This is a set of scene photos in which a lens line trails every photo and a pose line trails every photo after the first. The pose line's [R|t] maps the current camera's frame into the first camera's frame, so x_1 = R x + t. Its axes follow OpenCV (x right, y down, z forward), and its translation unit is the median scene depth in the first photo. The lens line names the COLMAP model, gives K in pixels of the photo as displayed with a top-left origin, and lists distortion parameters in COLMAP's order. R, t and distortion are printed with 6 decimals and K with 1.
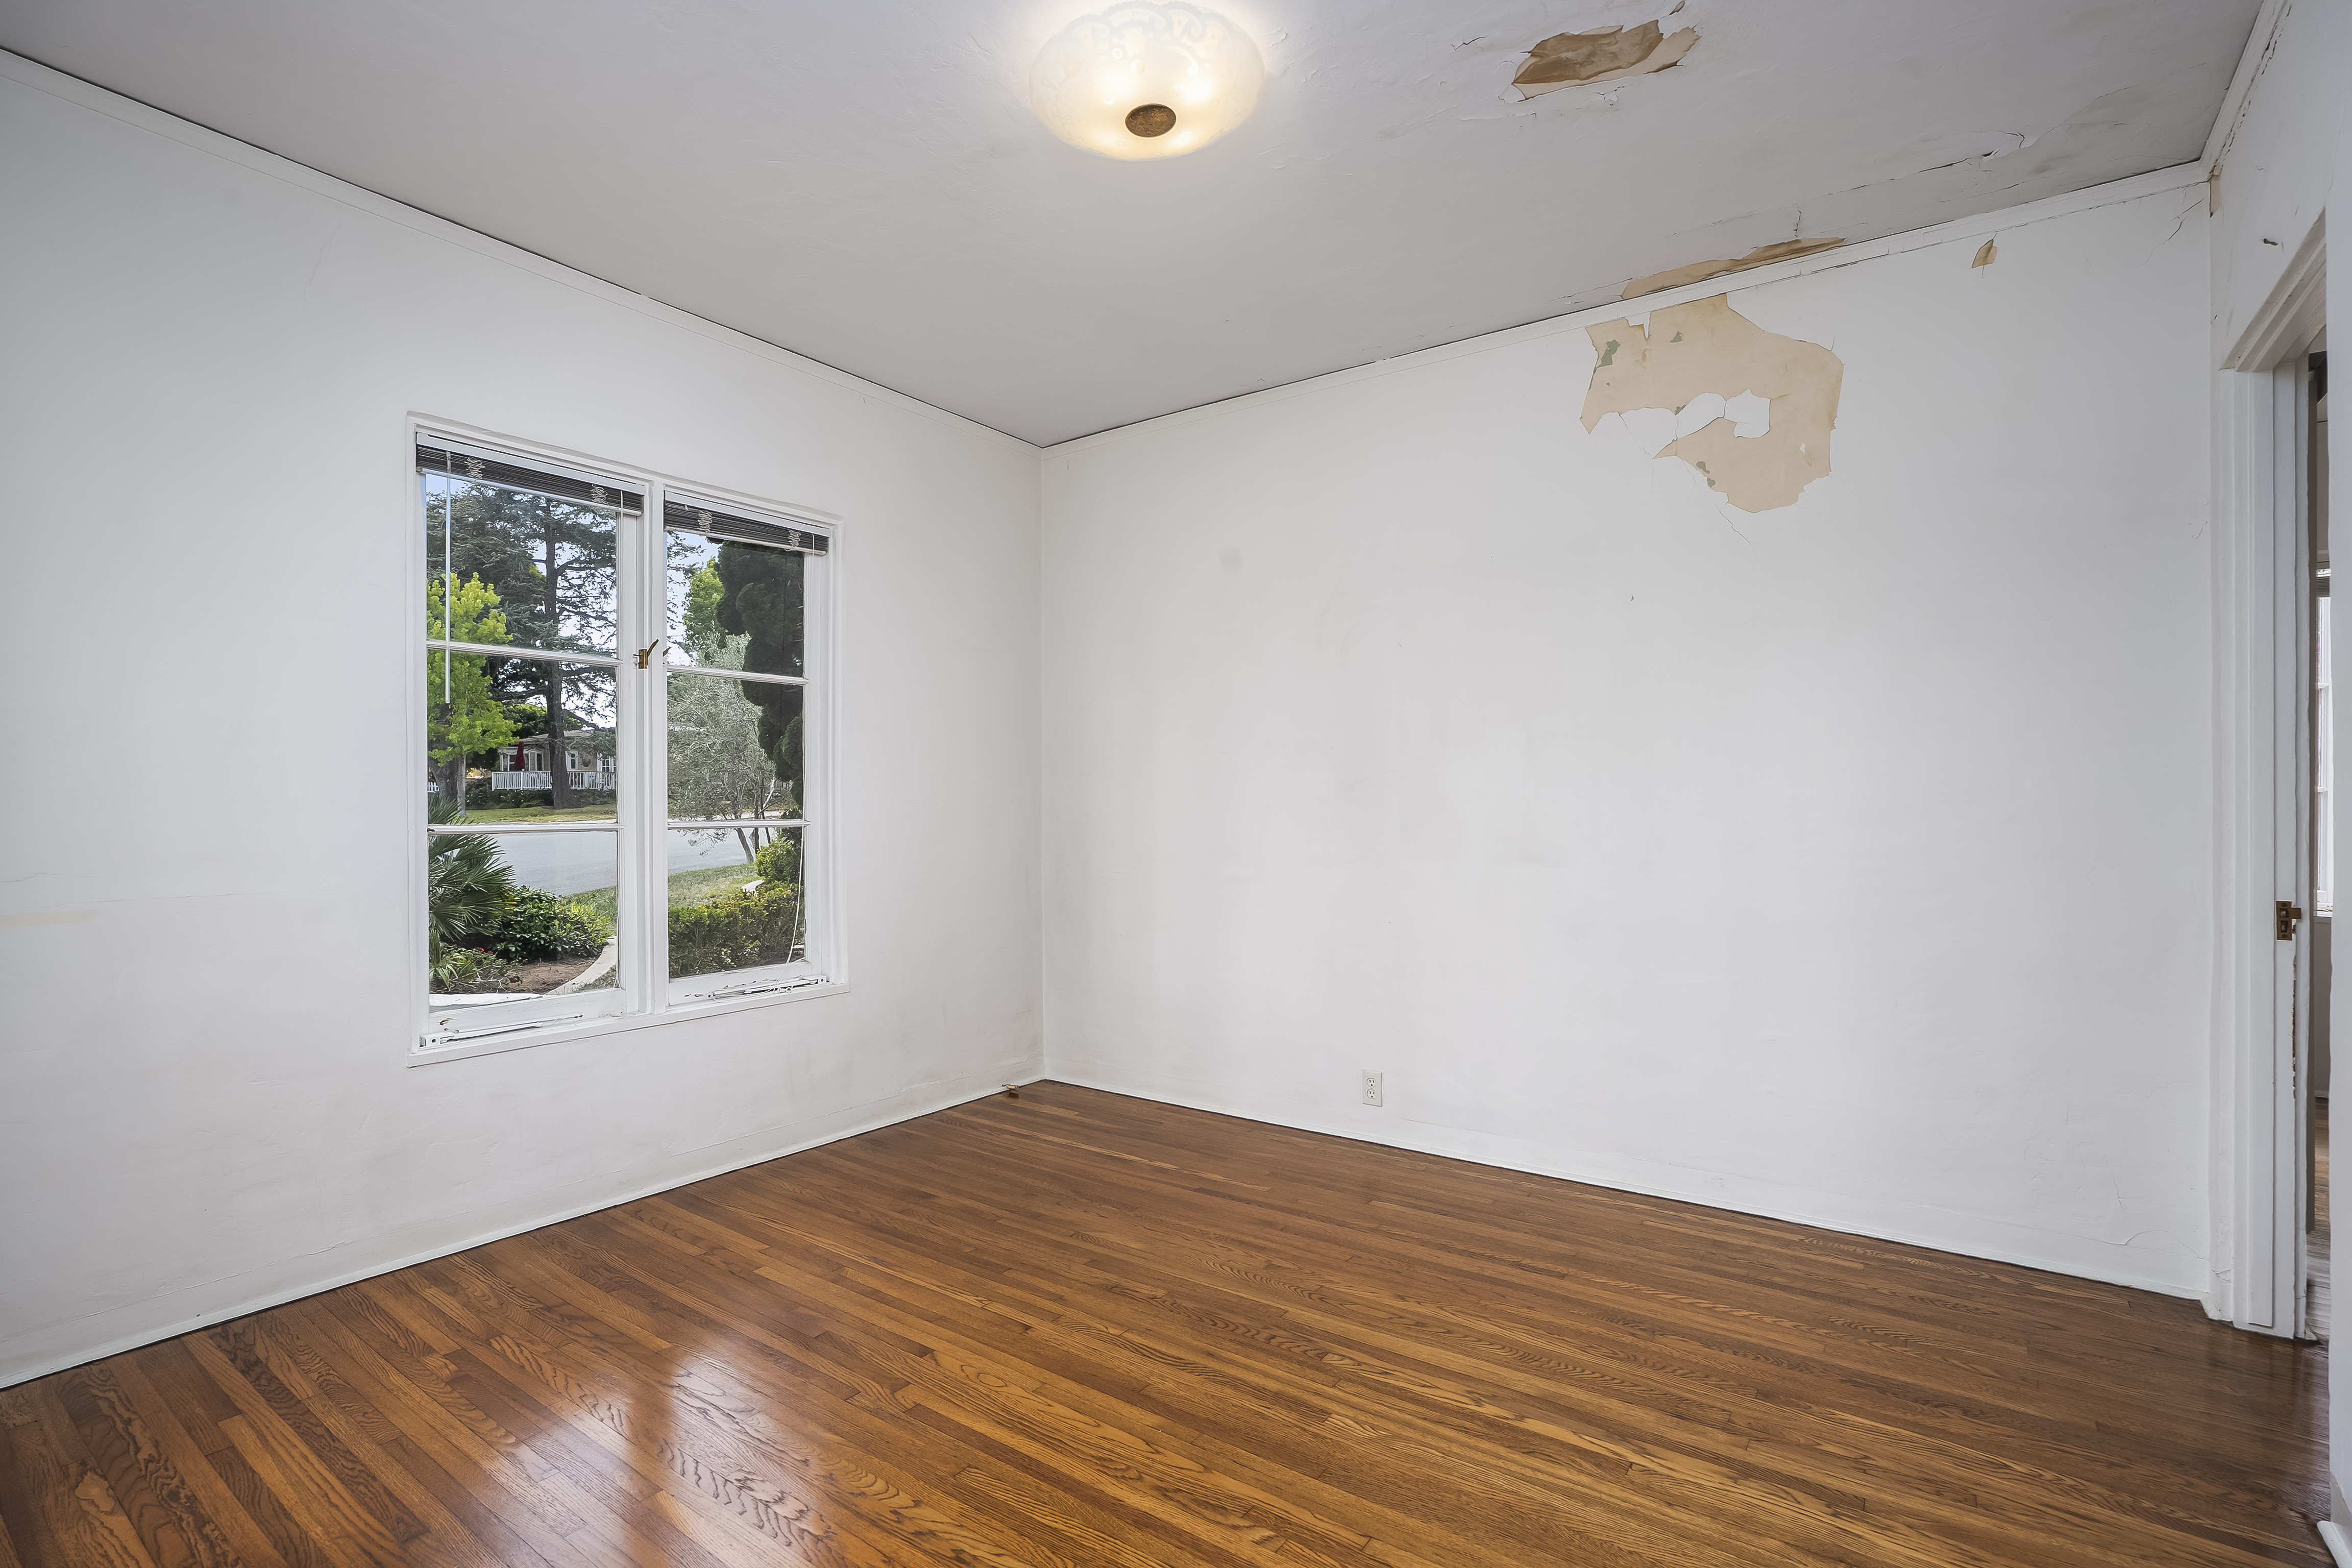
lens RADIAL K [[1077.8, 0, 1173.8], [0, 1077.8, 804.0], [0, 0, 1]] dist [-0.024473, 0.004822]
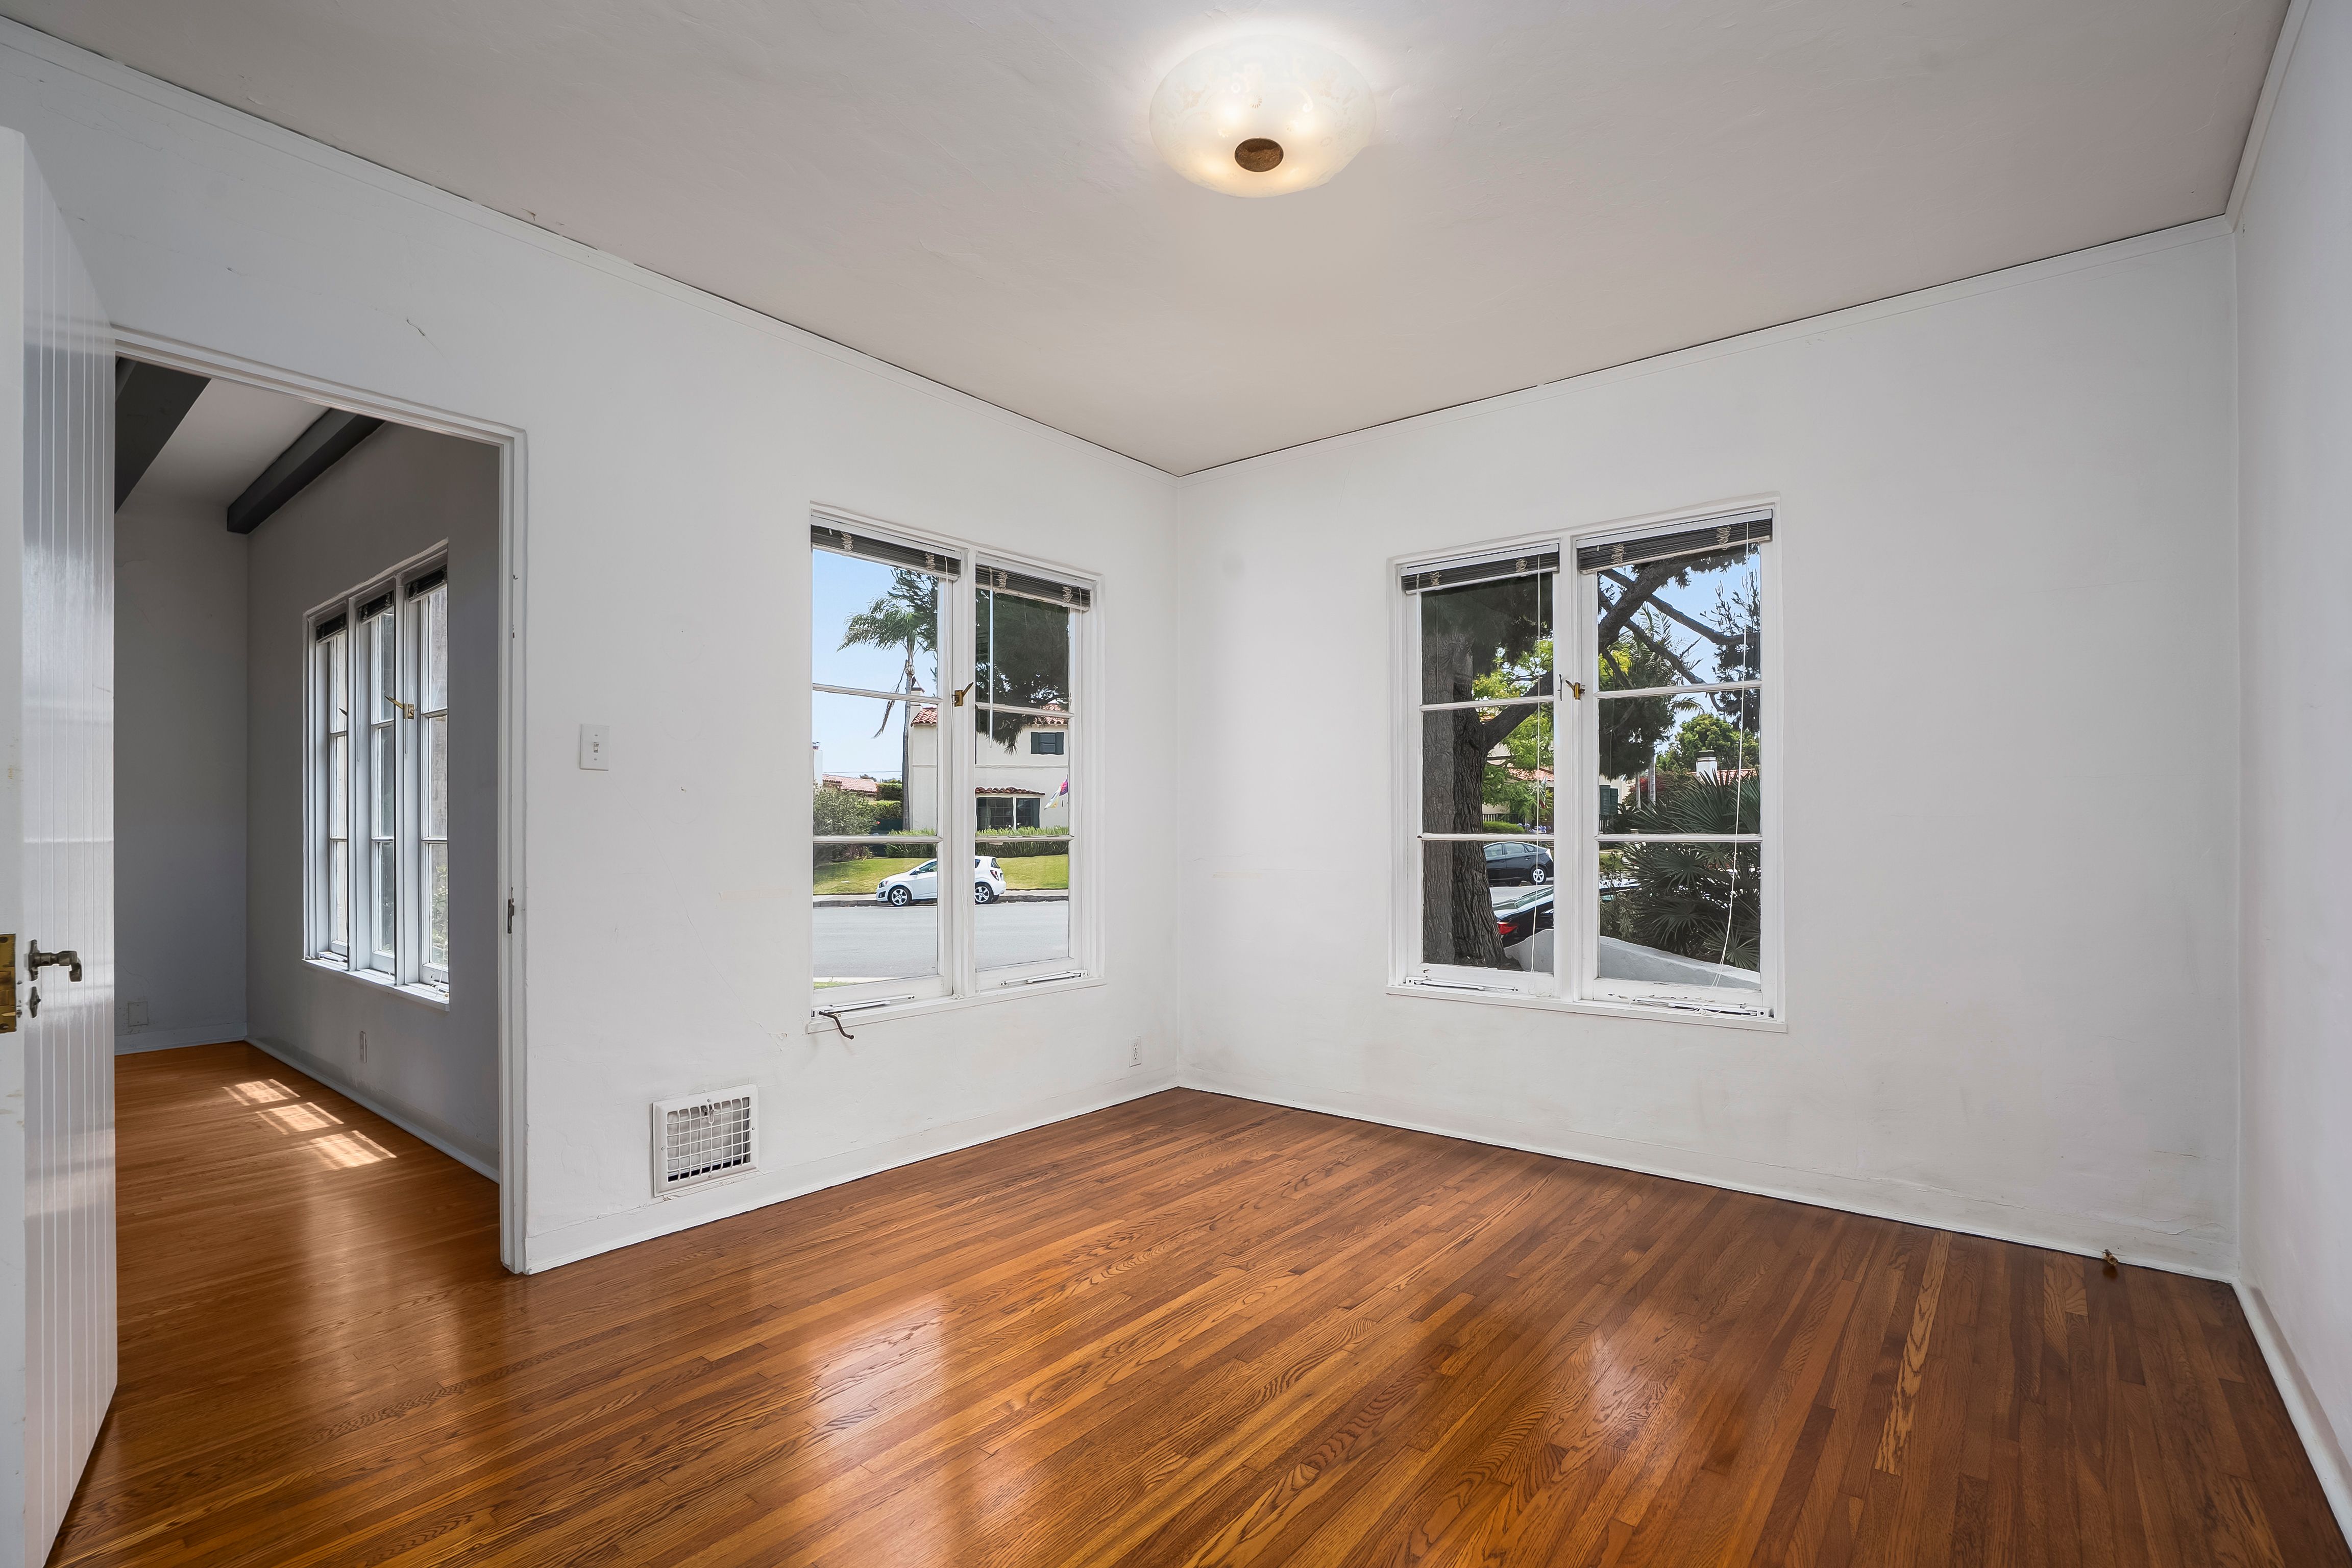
lens RADIAL K [[1077.8, 0, 1173.6], [0, 1077.8, 832.5], [0, 0, 1]] dist [-0.024473, 0.004822]
pose [[-0.059627, -0.000299, -0.998221, 0.758406], [0.001945, 0.999998, -0.000415, 0.019910], [0.998219, -0.001967, -0.059627, 0.735276]]
